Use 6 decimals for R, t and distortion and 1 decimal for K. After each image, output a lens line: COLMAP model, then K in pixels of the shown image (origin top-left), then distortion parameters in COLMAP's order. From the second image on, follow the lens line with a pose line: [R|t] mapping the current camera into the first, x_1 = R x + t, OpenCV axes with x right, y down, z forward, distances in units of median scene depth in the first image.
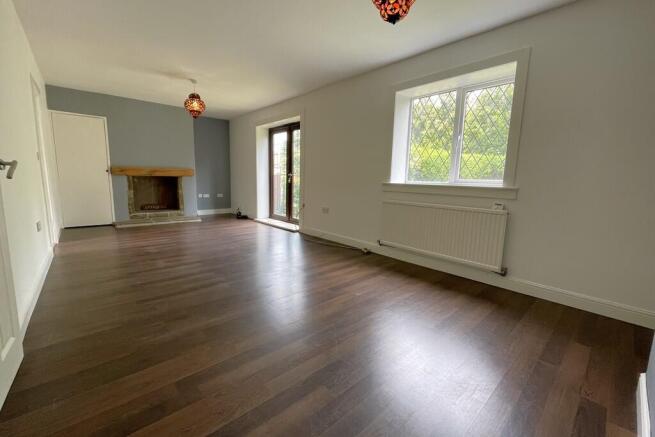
lens RADIAL K [[266.0, 0, 321.4], [0, 266.0, 220.1], [0, 0, 1]] dist [-0.002834, -0.000417]
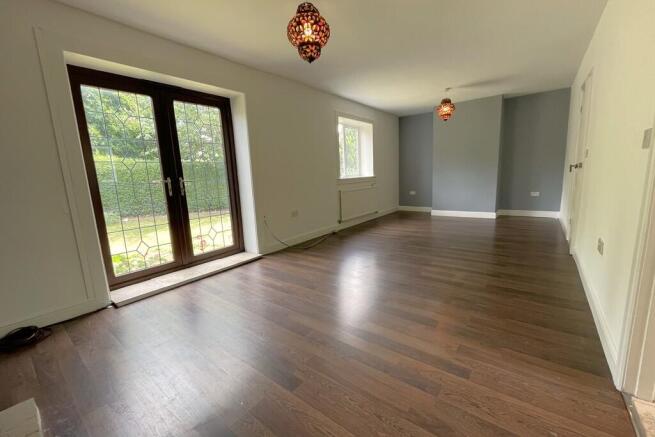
lens RADIAL K [[266.0, 0, 329.8], [0, 266.0, 217.1], [0, 0, 1]] dist [-0.002834, -0.000417]
pose [[-0.175769, -0.180129, 0.967811, -0.781684], [0.191432, 0.958096, 0.213088, -0.171394], [-0.965639, 0.222724, -0.133922, 0.866463]]
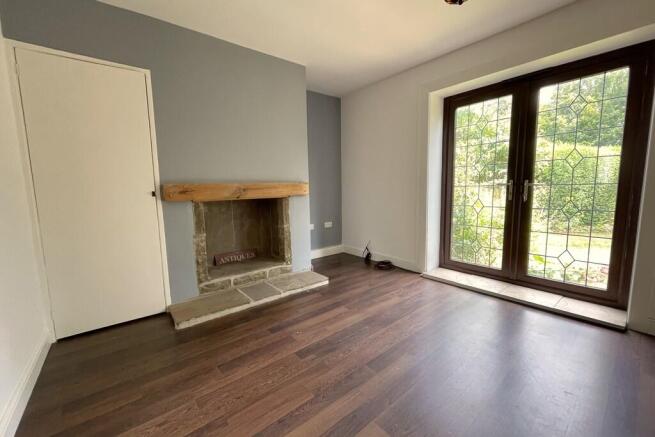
lens RADIAL K [[266.0, 0, 327.6], [0, 266.0, 220.9], [0, 0, 1]] dist [-0.002834, -0.000417]
pose [[0.997737, -0.038397, -0.055194, -0.480573], [0.036740, 0.998852, -0.030724, -0.113566], [0.056311, 0.028626, 0.998003, 0.560251]]
